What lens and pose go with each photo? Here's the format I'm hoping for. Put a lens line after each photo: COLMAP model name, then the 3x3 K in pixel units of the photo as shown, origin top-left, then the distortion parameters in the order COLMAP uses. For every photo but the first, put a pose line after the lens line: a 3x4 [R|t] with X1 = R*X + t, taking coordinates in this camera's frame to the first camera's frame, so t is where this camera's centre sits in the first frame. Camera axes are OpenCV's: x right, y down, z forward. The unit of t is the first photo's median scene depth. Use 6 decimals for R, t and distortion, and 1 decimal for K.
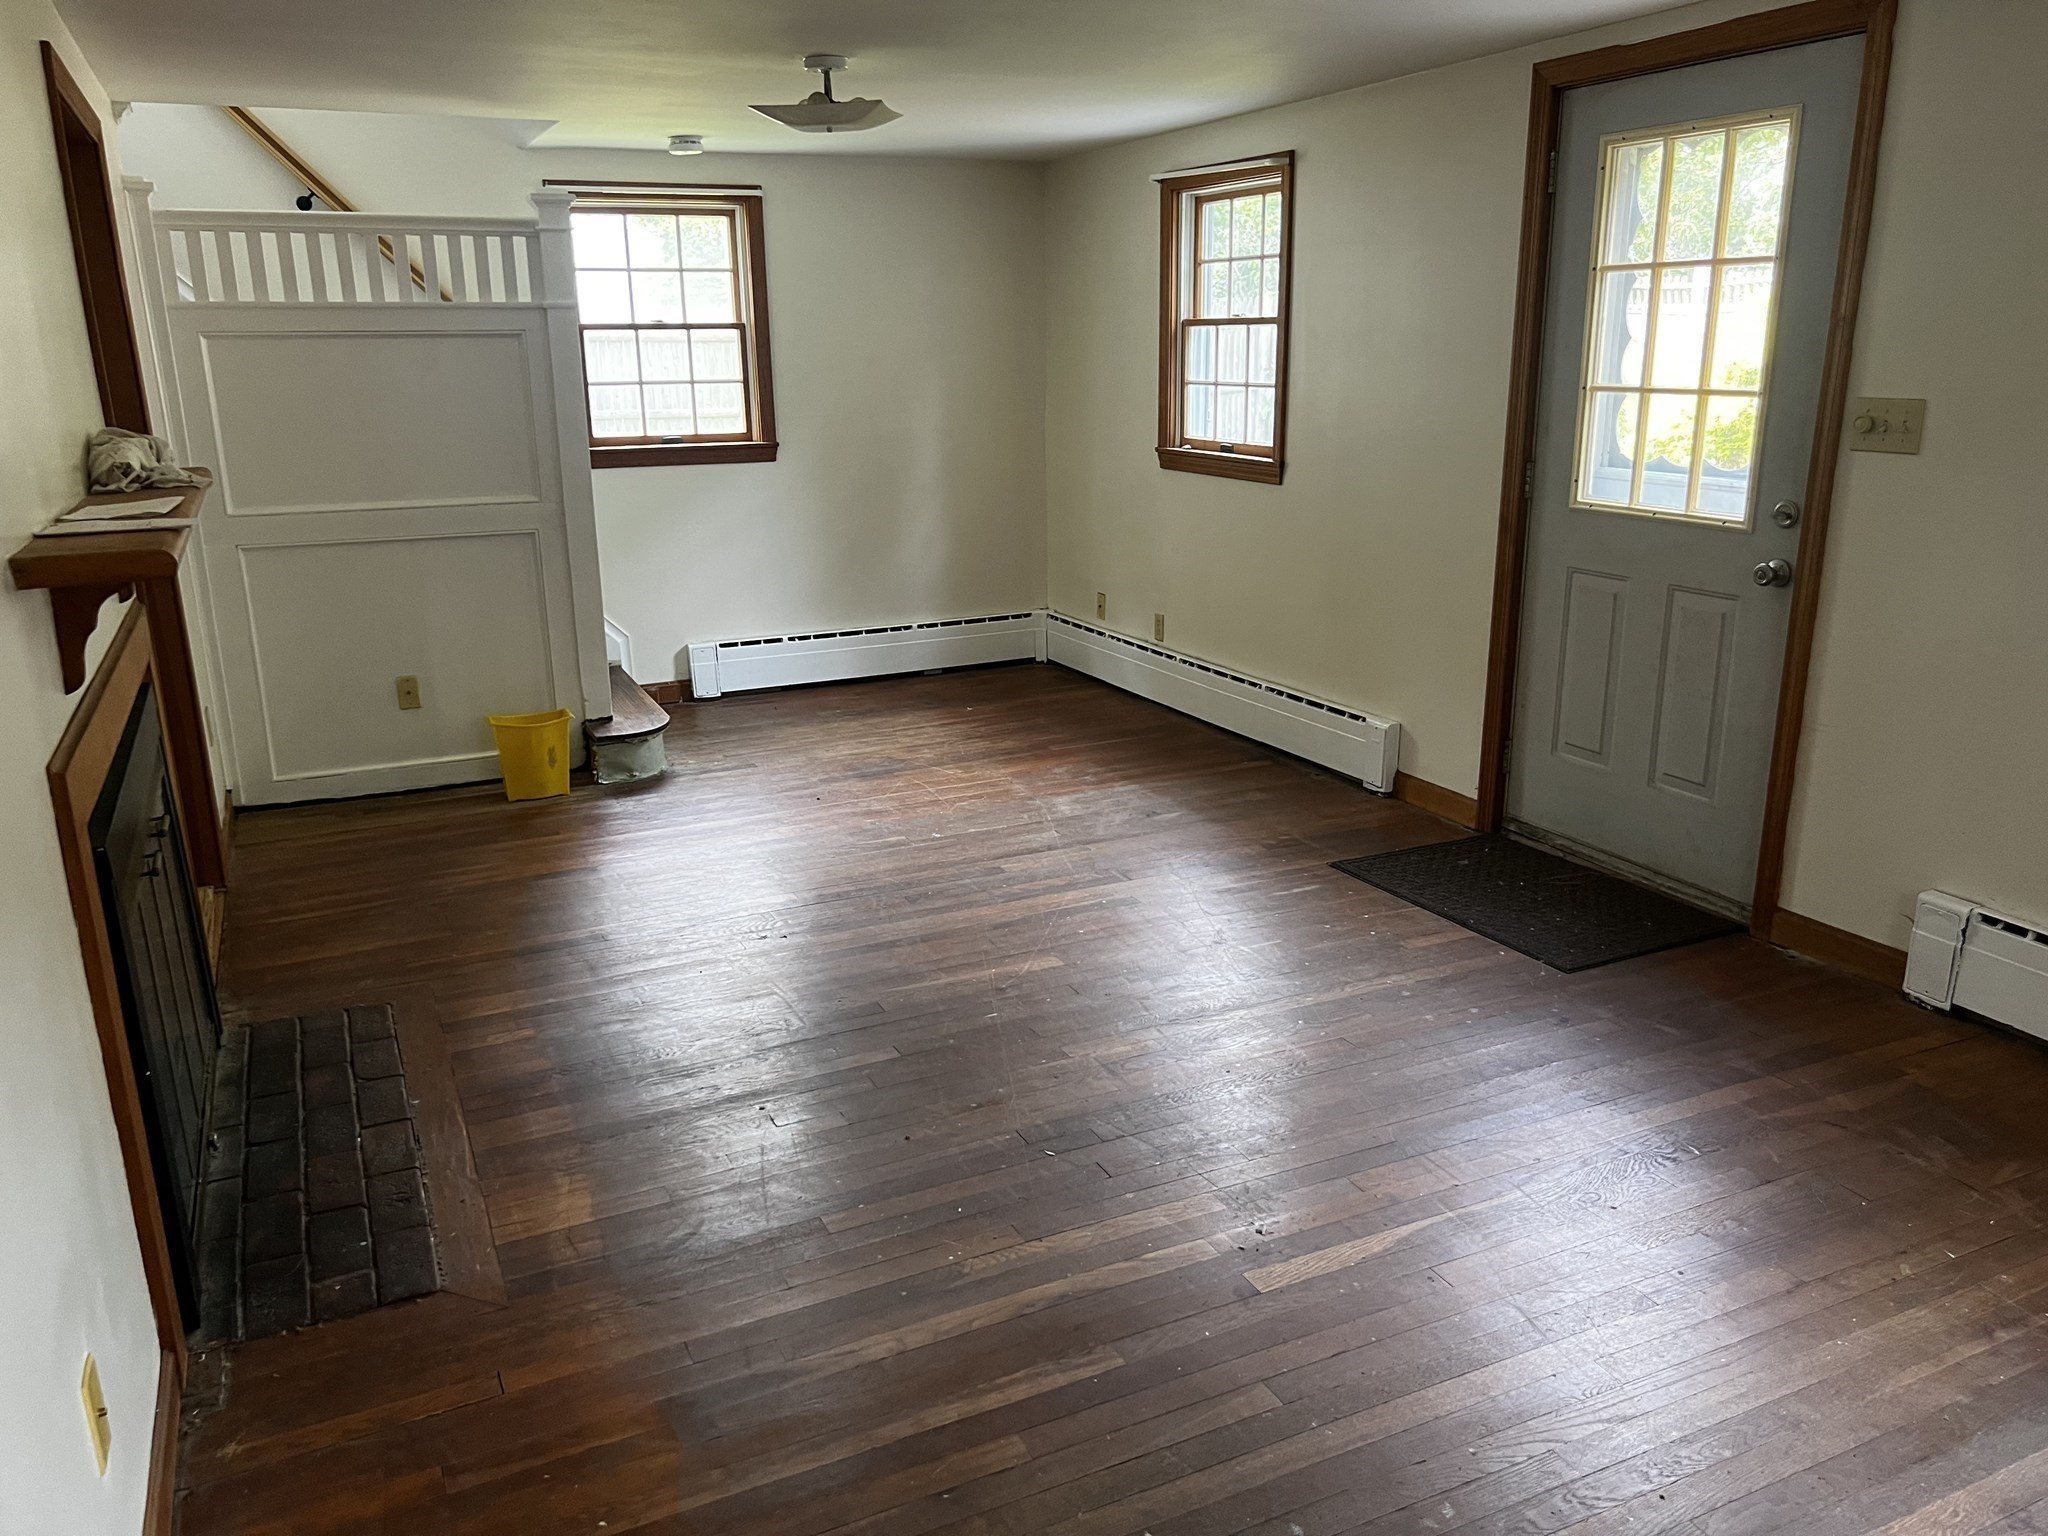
lens RADIAL K [[1515.9, 0, 1024.0], [0, 1515.9, 768.0], [0, 0, 1]] dist [0.000708, -0.000256]
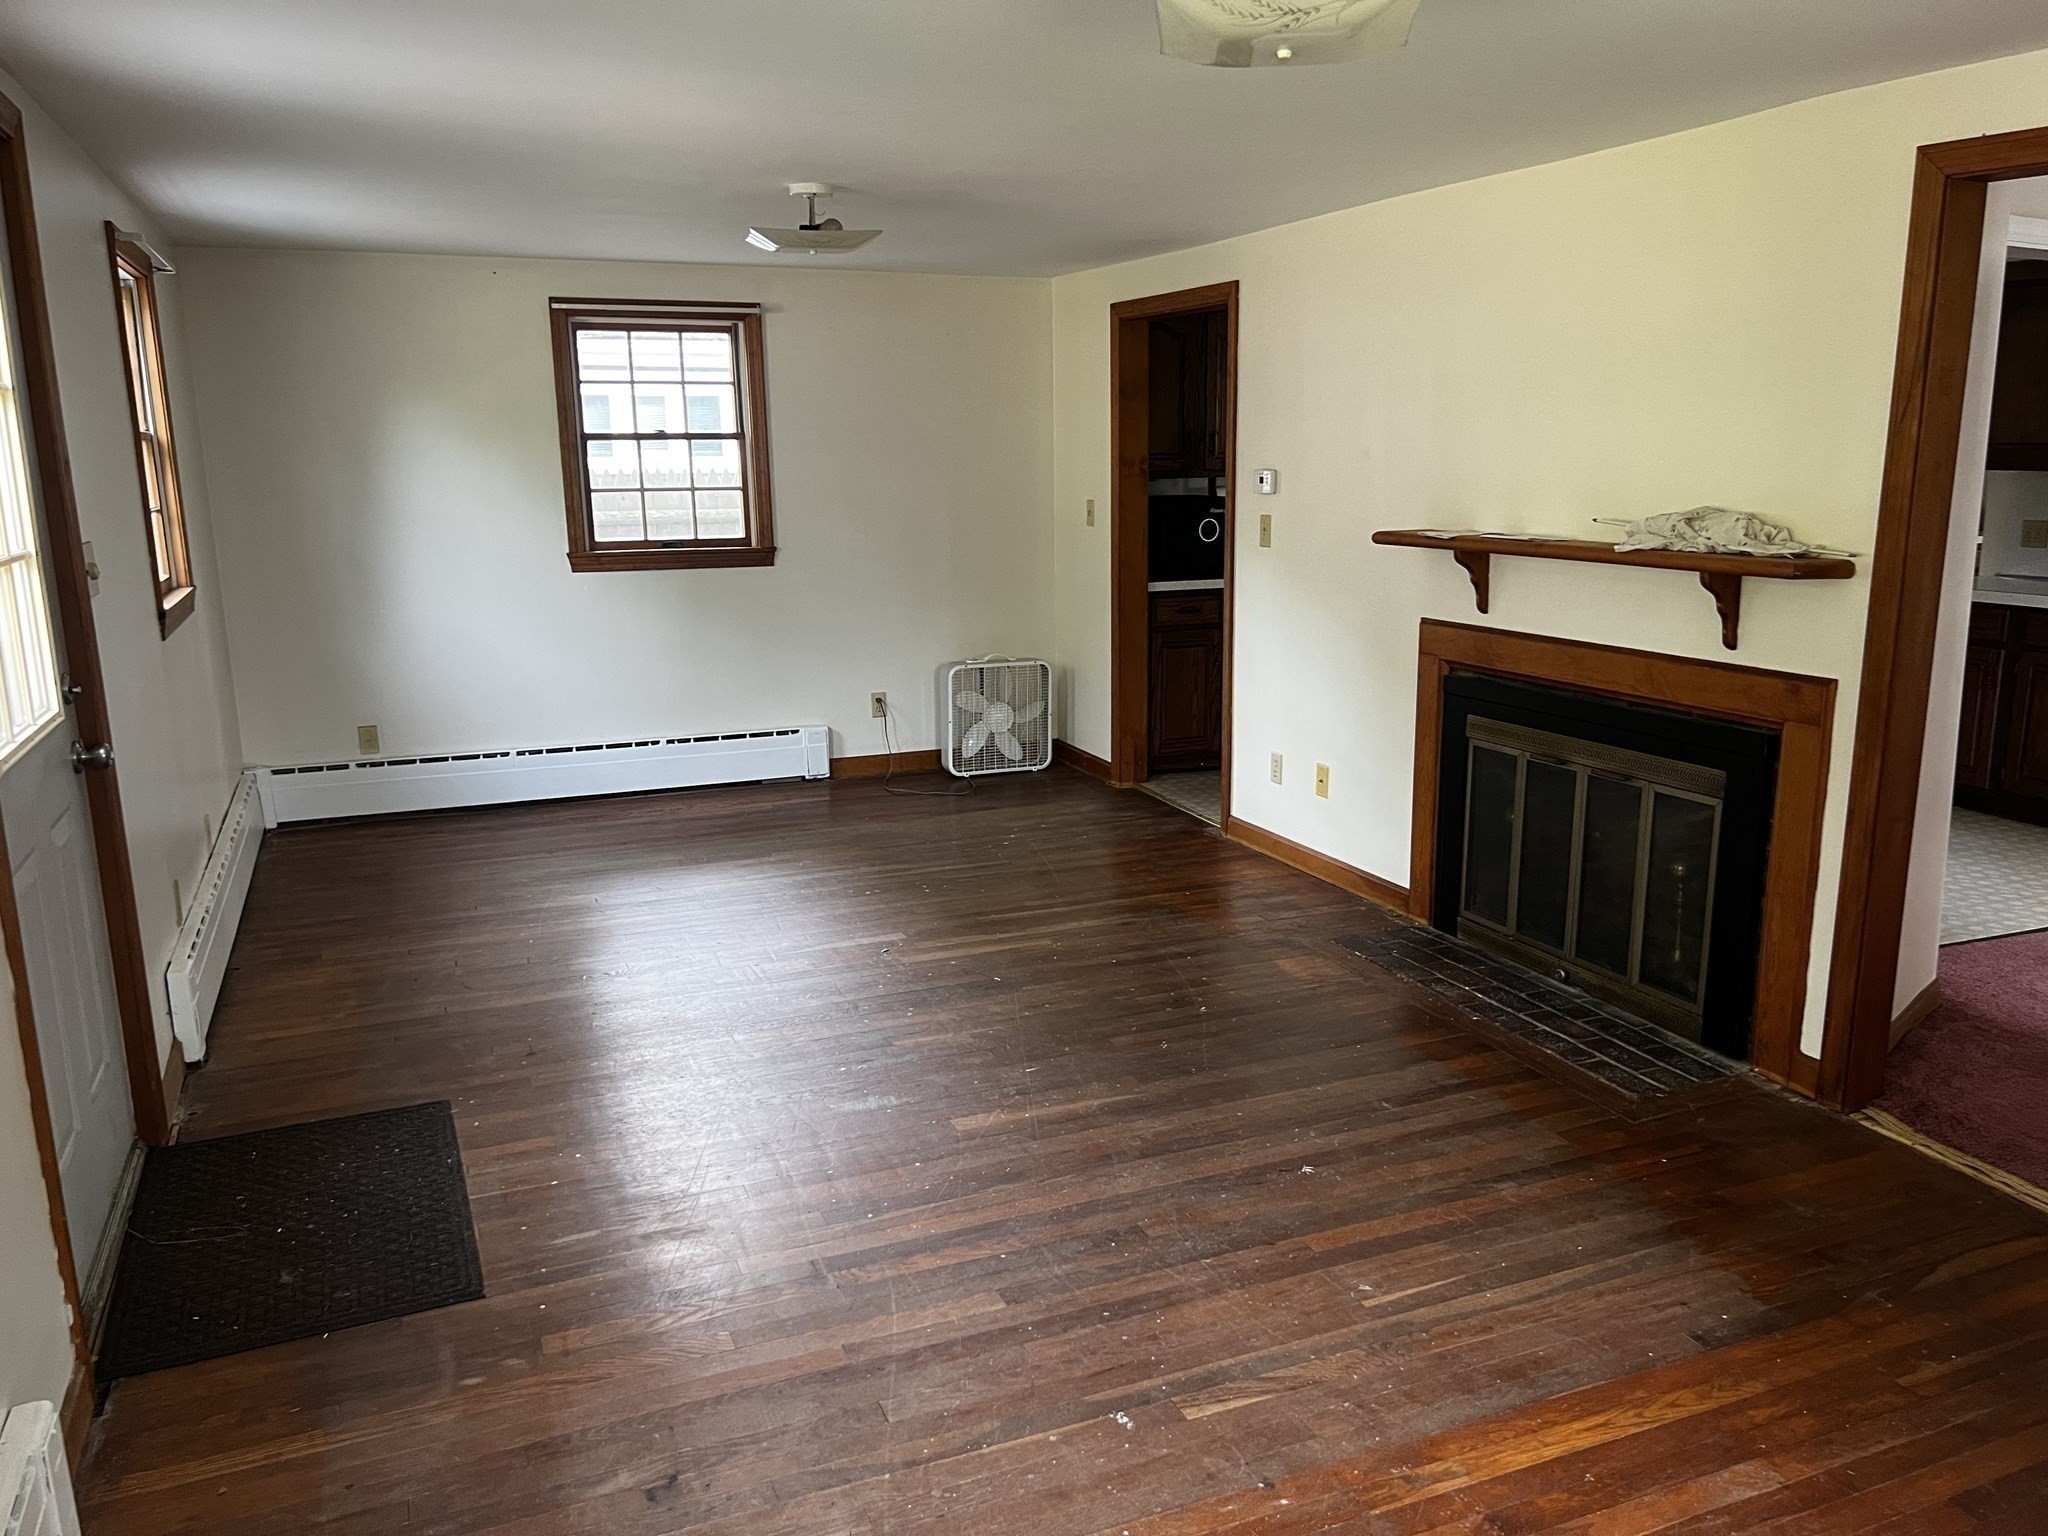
lens RADIAL K [[1515.9, 0, 1024.0], [0, 1515.9, 768.0], [0, 0, 1]] dist [0.000708, -0.000256]
pose [[-0.998640, 0.013720, 0.050299, -0.064287], [0.035581, 0.884517, 0.465148, -0.463736], [-0.038109, 0.466306, -0.883803, 1.618583]]
